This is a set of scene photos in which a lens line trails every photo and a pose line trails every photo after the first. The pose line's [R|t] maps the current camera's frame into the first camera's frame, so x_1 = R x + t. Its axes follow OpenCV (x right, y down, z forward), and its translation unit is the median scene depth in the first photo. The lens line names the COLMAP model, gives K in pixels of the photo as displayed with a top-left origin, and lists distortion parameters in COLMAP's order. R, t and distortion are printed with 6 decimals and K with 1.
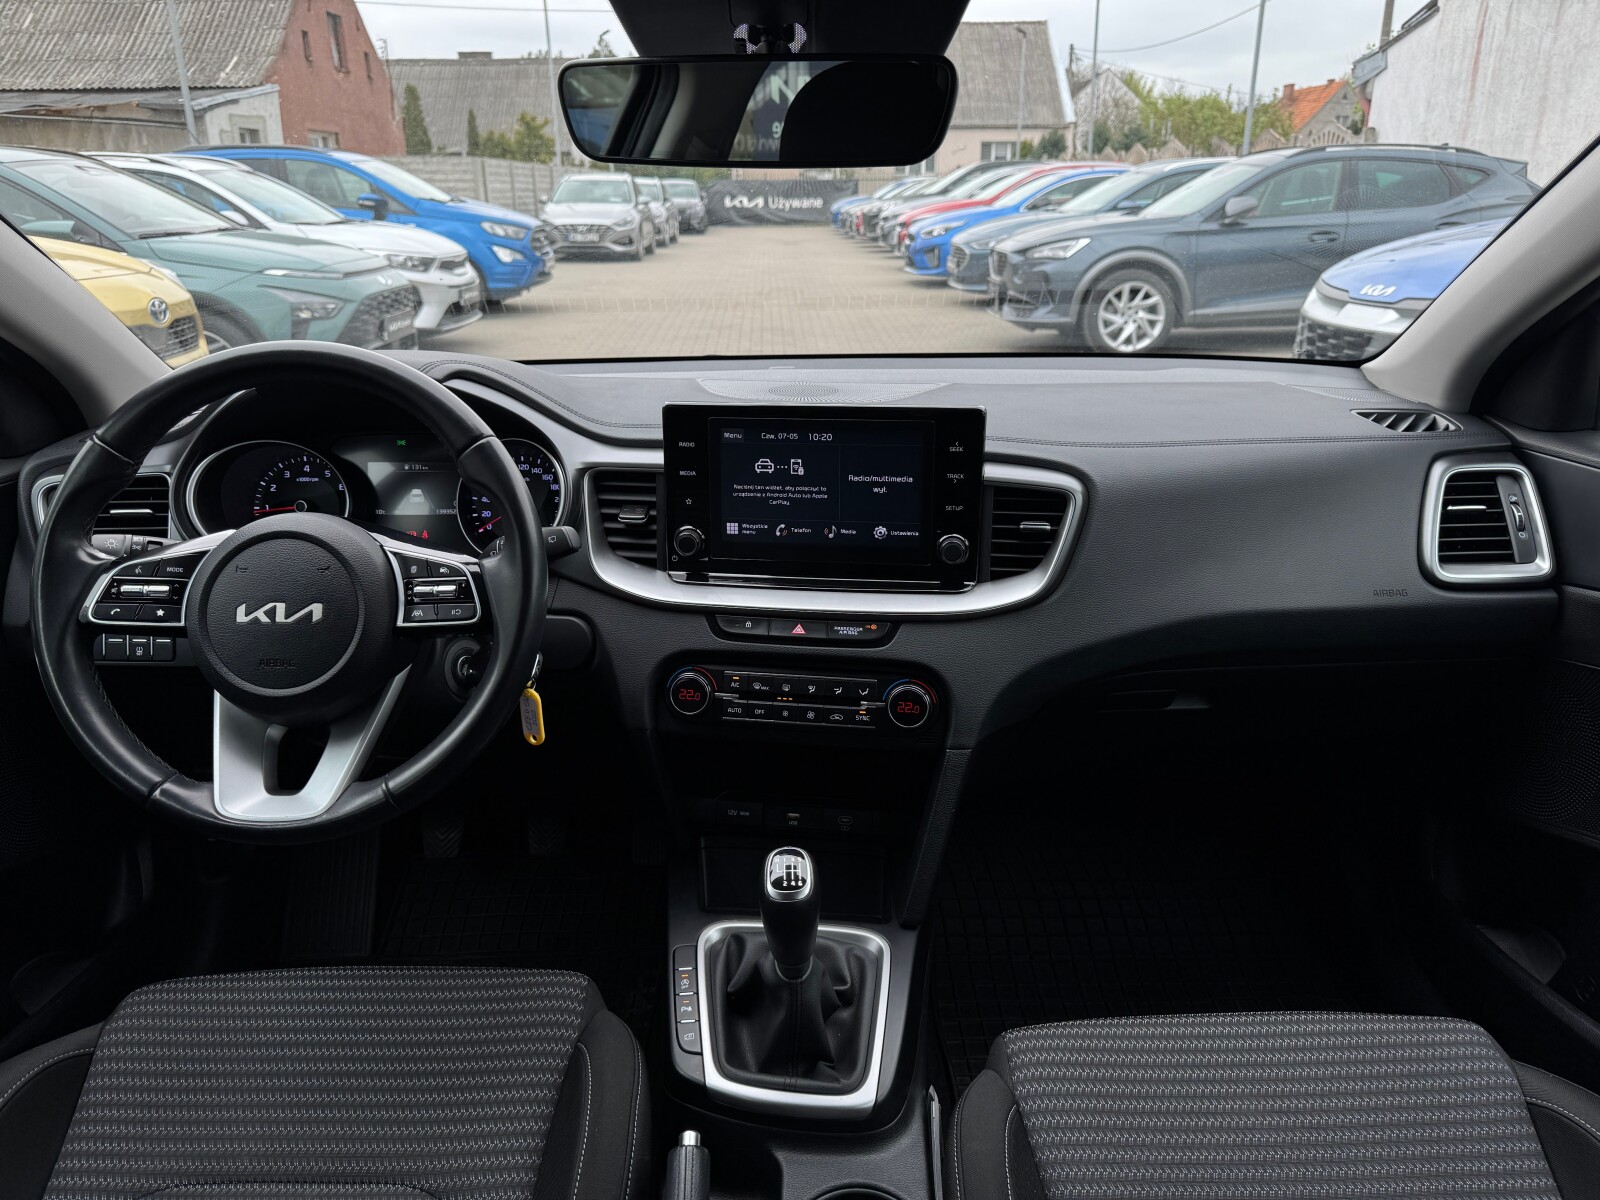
lens RADIAL K [[1137.2, 0, 802.5], [0, 1137.2, 598.1], [0, 0, 1]] dist [0.044127, -0.058399]
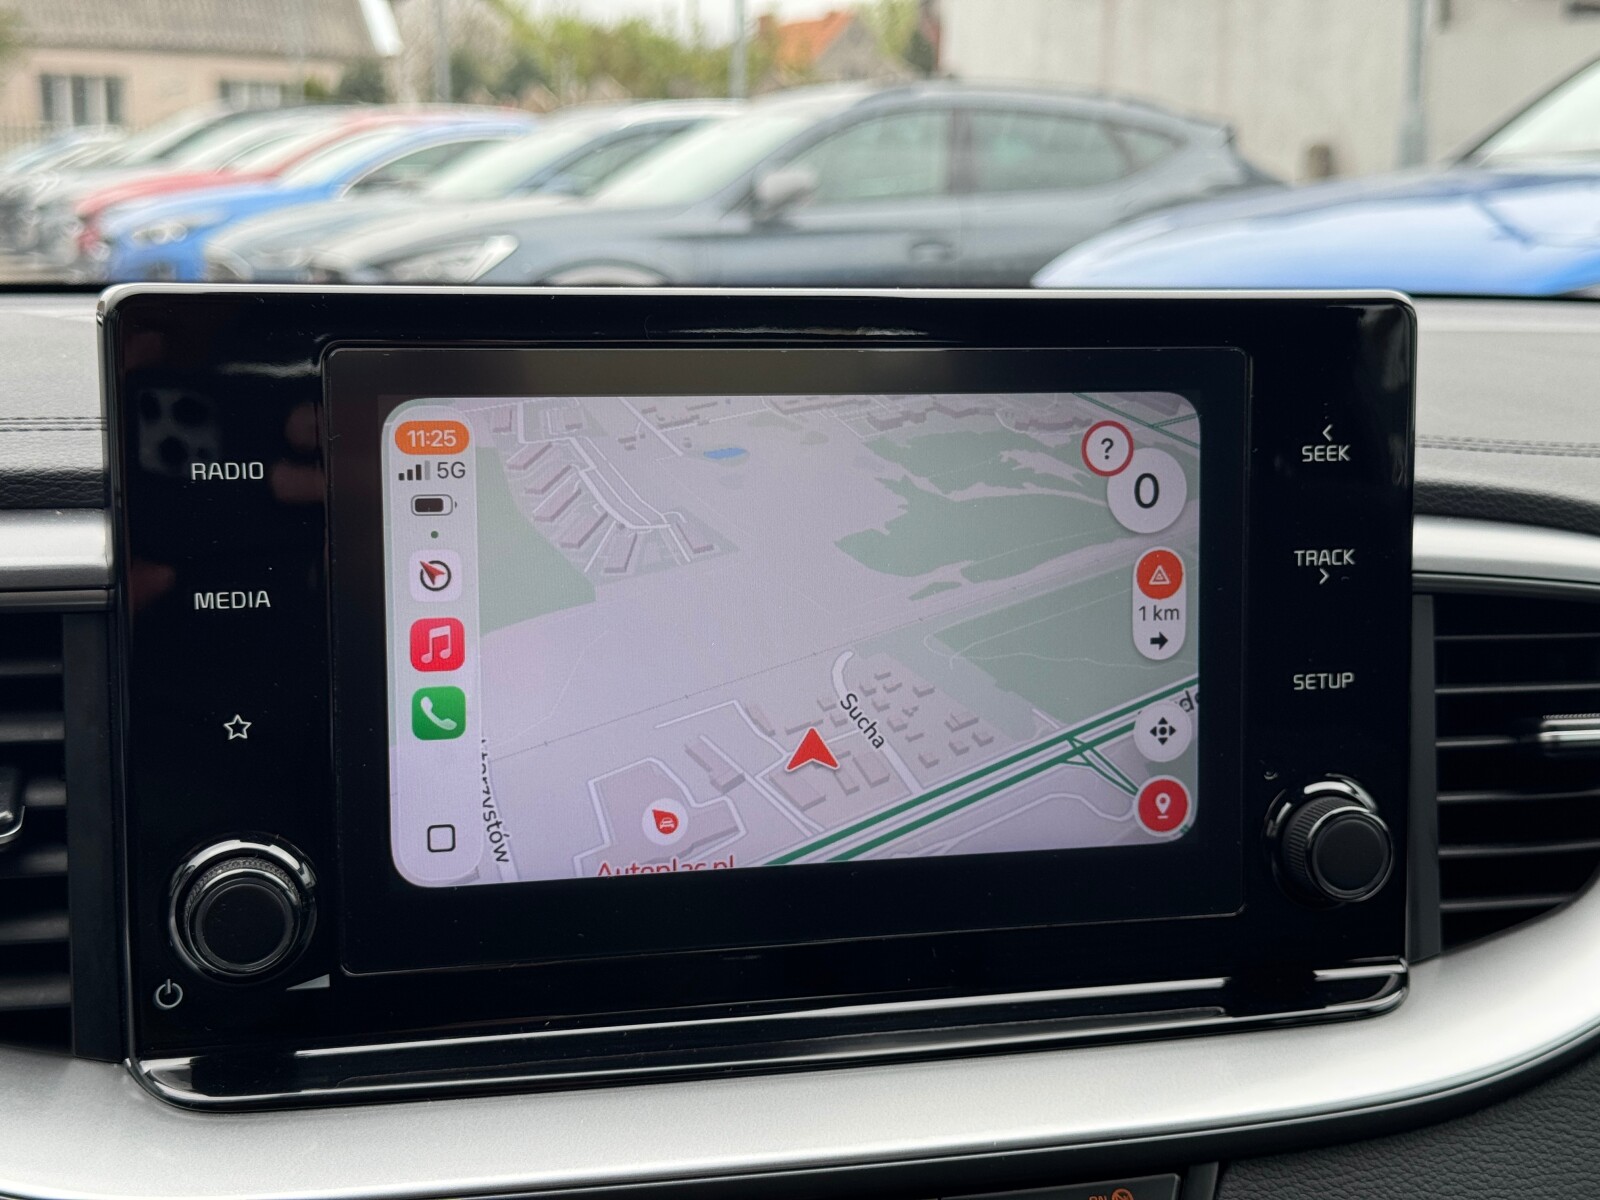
lens RADIAL K [[2329.4, 0, 799.2], [0, 2329.4, 600.4], [0, 0, 1]] dist [0.042043, 0.000000]
pose [[0.925019, -0.044725, 0.377279, -0.134451], [0.106176, 0.983911, -0.143684, -0.026116], [-0.364783, 0.172969, 0.914885, 0.427921]]
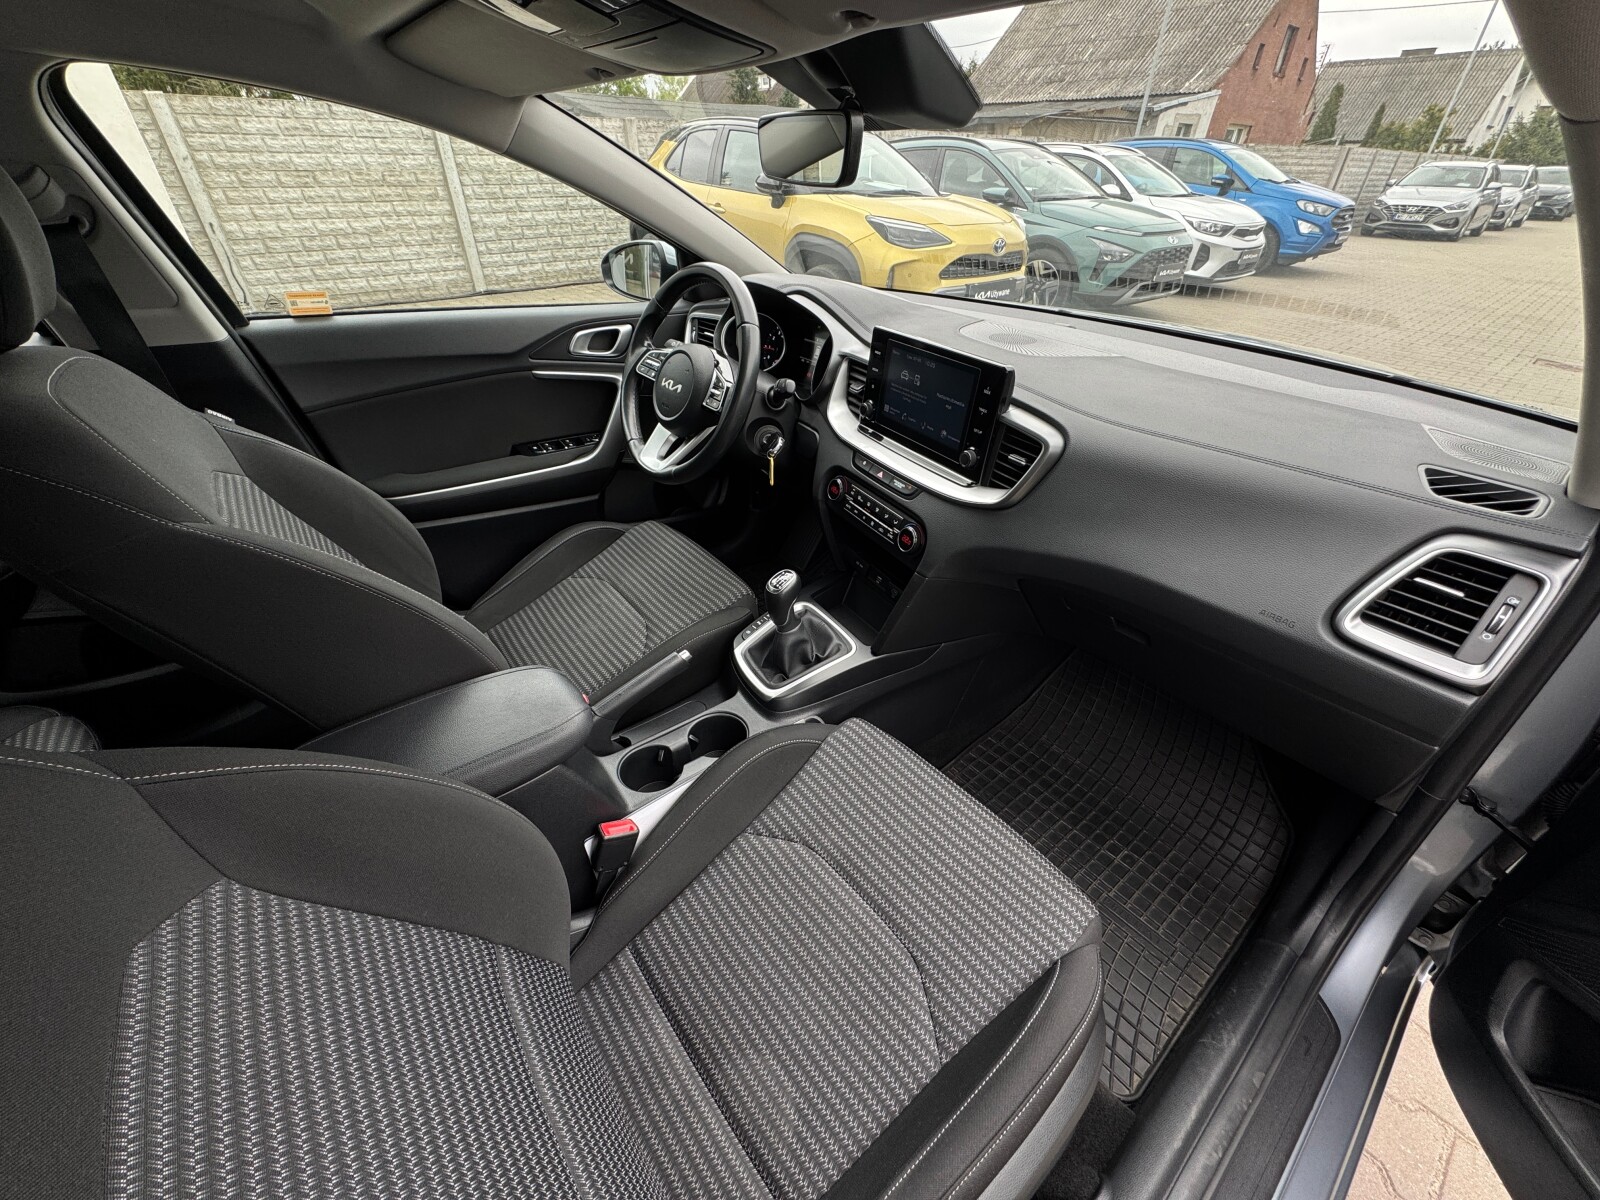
lens RADIAL K [[638.3, 0, 792.7], [0, 638.3, 598.9], [0, 0, 1]] dist [-0.003738, 0.000214]
pose [[0.613406, 0.455715, -0.645025, 0.488526], [-0.279642, 0.889143, 0.362251, -0.092060], [0.738602, -0.041831, 0.672842, 0.177202]]
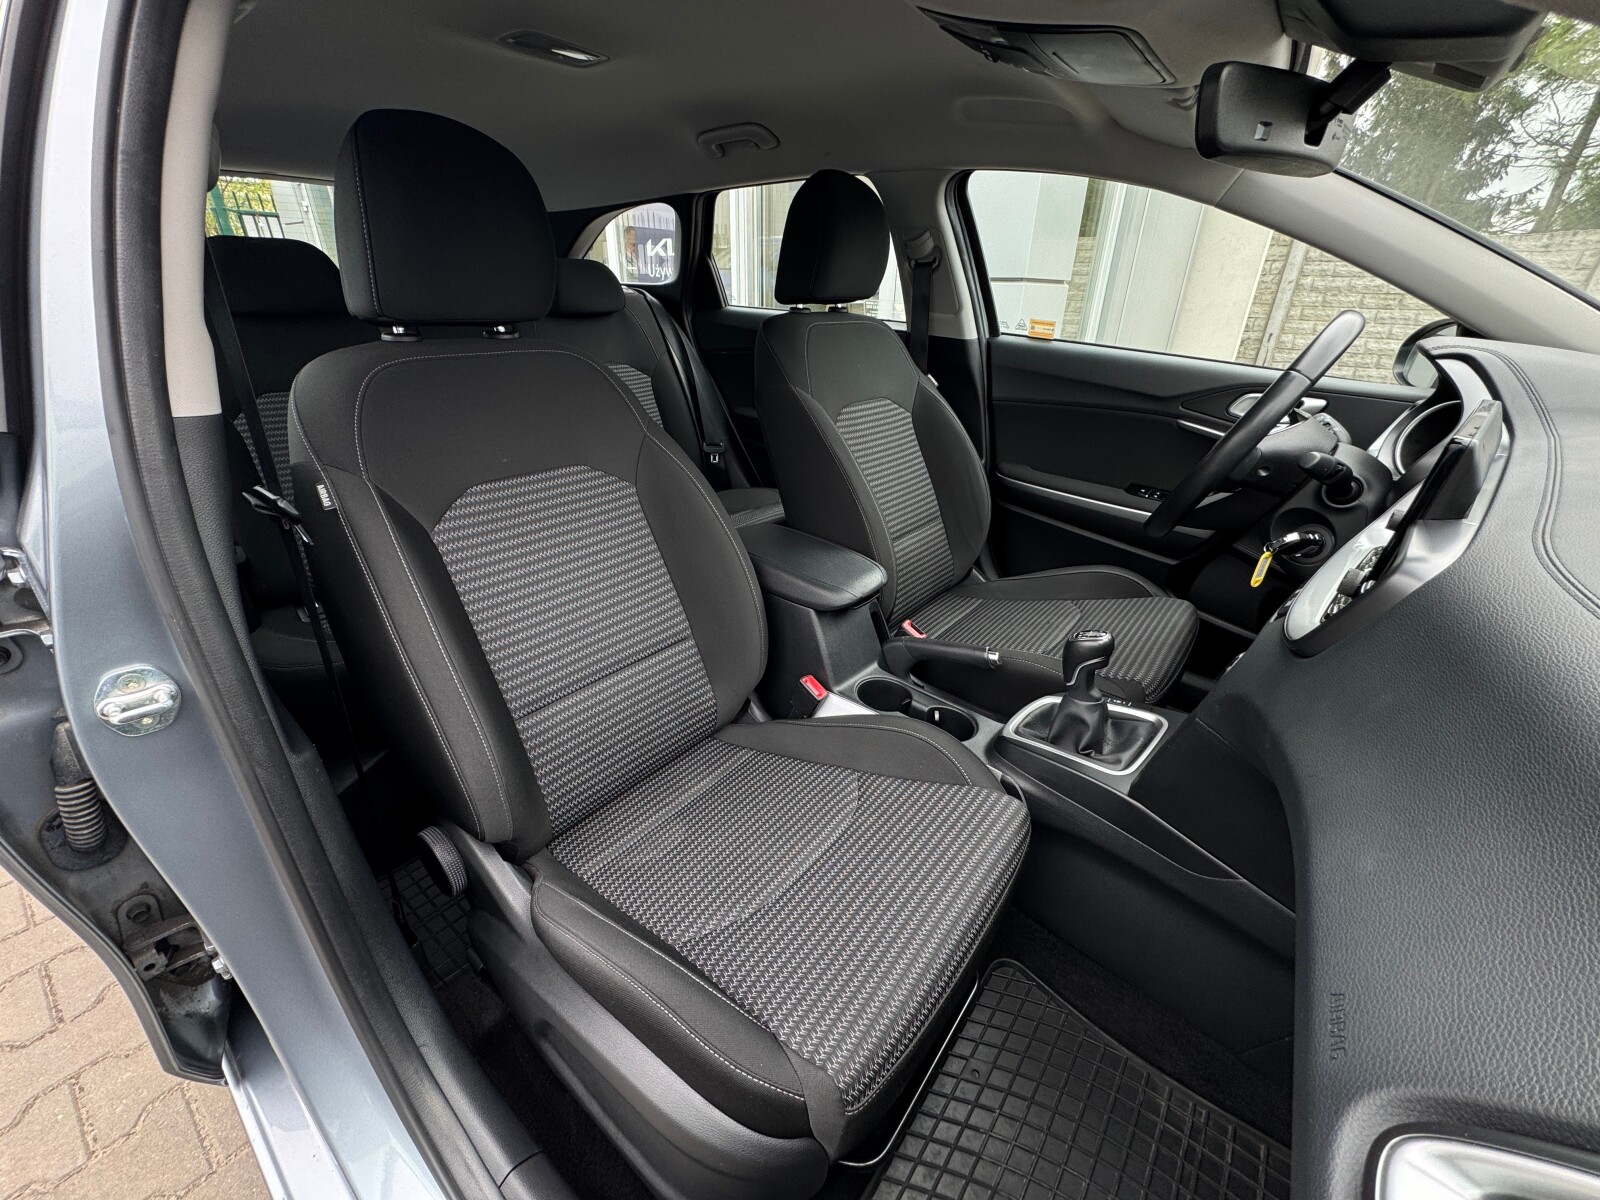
lens RADIAL K [[638.3, 0, 799.8], [0, 638.3, 601.2], [0, 0, 1]] dist [-0.003738, 0.000214]
pose [[-0.637782, 0.339509, -0.691352, 0.602676], [-0.271217, 0.741121, 0.614151, -0.176022], [0.720885, 0.579201, -0.380593, 0.680992]]
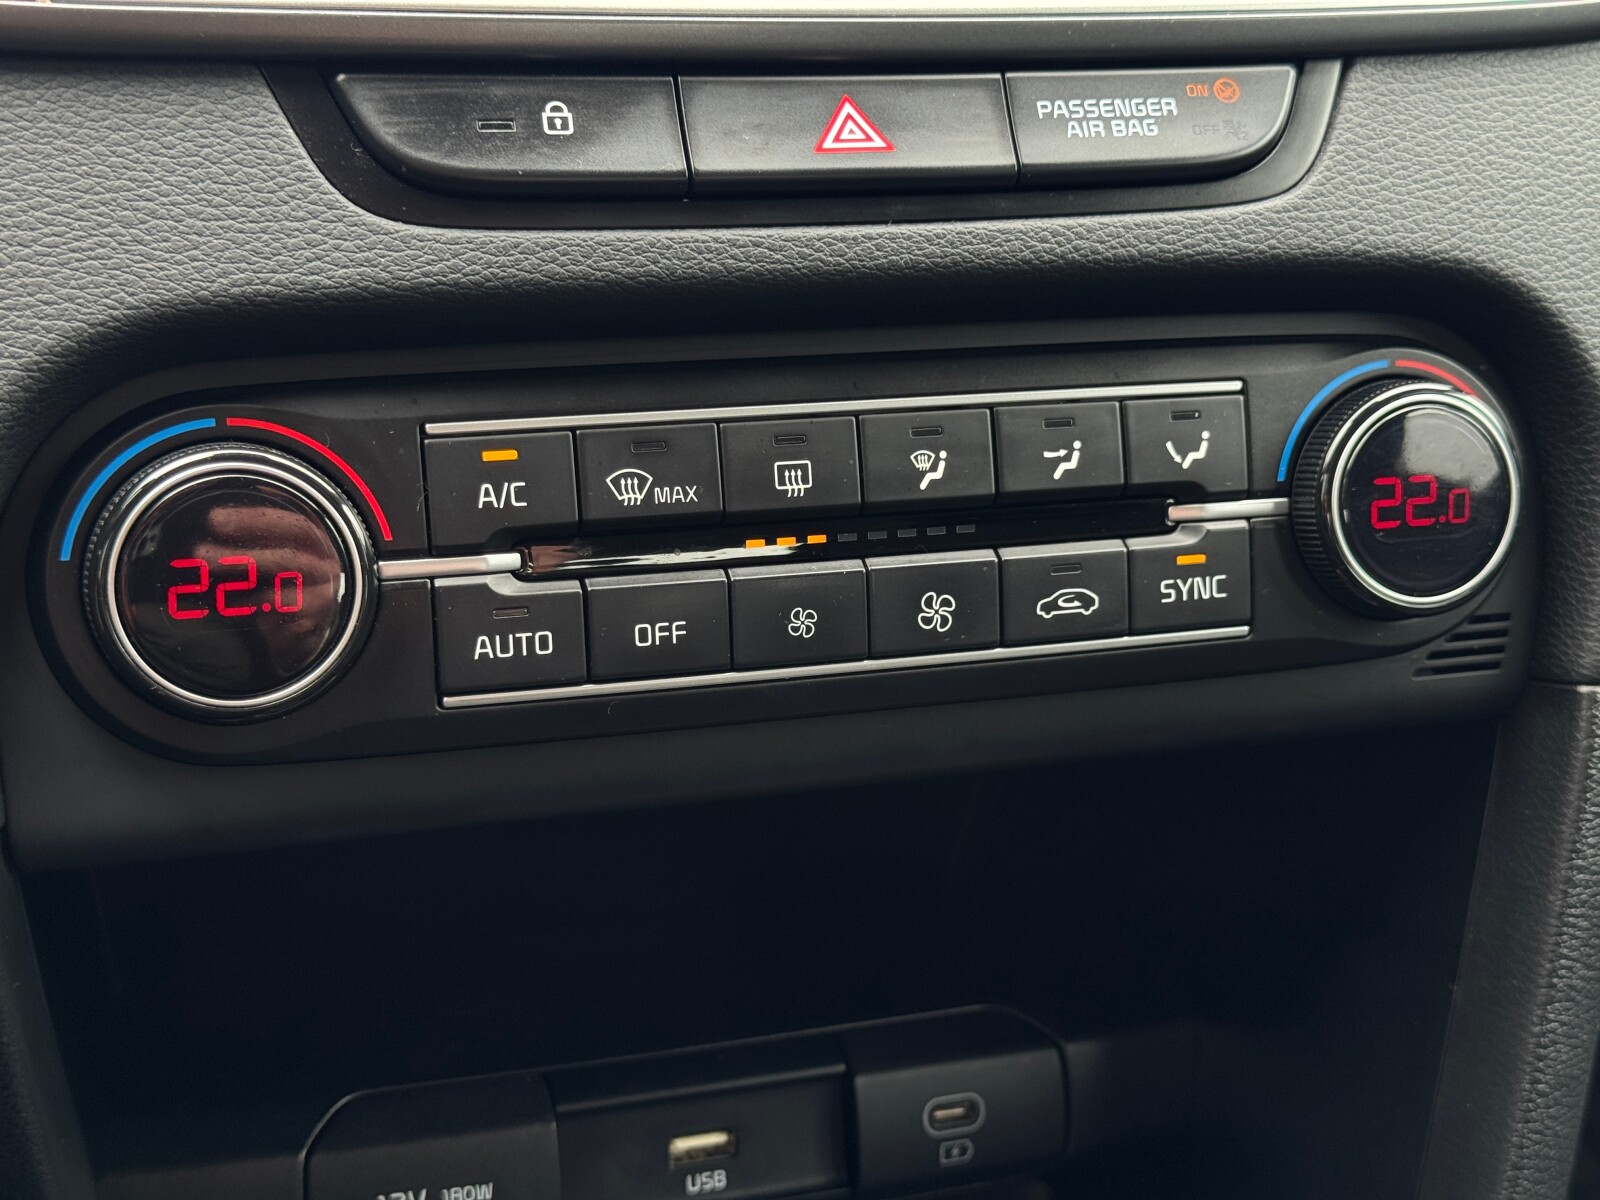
lens RADIAL K [[2329.4, 0, 801.1], [0, 2329.4, 606.5], [0, 0, 1]] dist [0.042043, 0.000000]
pose [[0.893227, -0.125499, 0.431735, -0.133993], [0.101930, 0.991775, 0.077408, 0.054907], [-0.437899, -0.025136, 0.898673, 0.522095]]
